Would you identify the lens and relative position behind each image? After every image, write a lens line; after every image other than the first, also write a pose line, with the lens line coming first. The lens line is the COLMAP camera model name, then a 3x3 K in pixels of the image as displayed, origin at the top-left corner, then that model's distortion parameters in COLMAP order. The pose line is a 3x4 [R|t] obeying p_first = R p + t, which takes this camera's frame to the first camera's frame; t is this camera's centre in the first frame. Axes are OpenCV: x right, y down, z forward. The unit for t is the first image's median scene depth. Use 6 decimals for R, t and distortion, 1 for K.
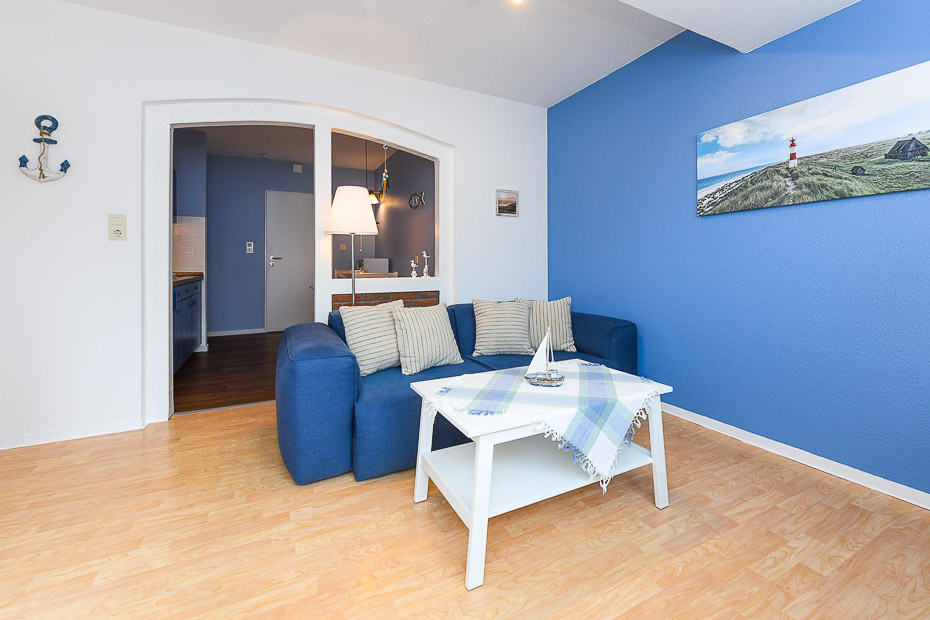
lens RADIAL K [[395.6, 0, 473.2], [0, 395.6, 260.9], [0, 0, 1]] dist [0.001109, -0.004472]
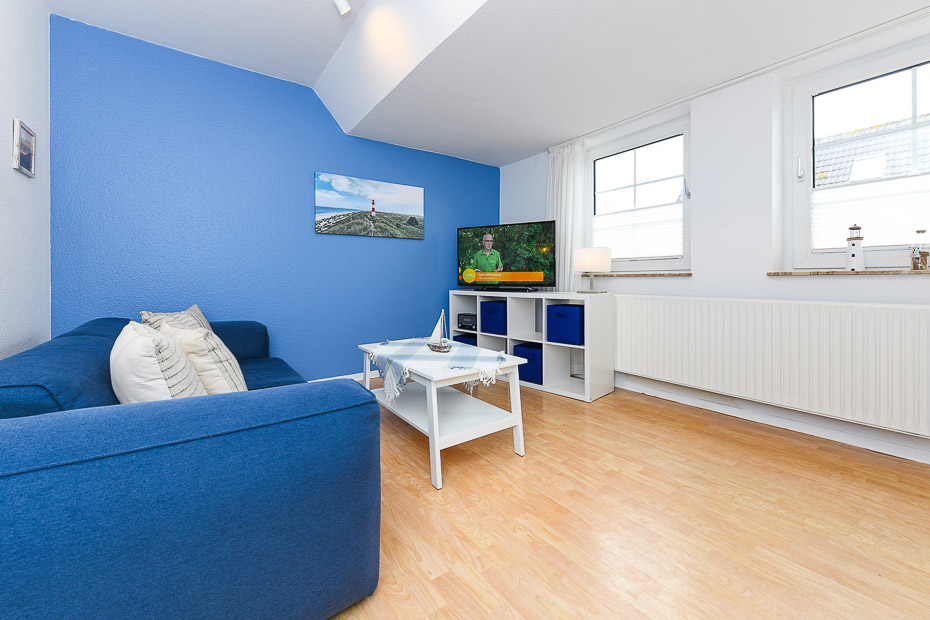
lens RADIAL K [[372.5, 0, 476.4], [0, 372.5, 277.7], [0, 0, 1]] dist [0.000017, -0.000004]
pose [[-0.183528, 0.005149, 0.983001, -0.836641], [-0.006596, 0.999957, -0.006470, 0.047412], [-0.982992, -0.007672, -0.183486, 0.747897]]
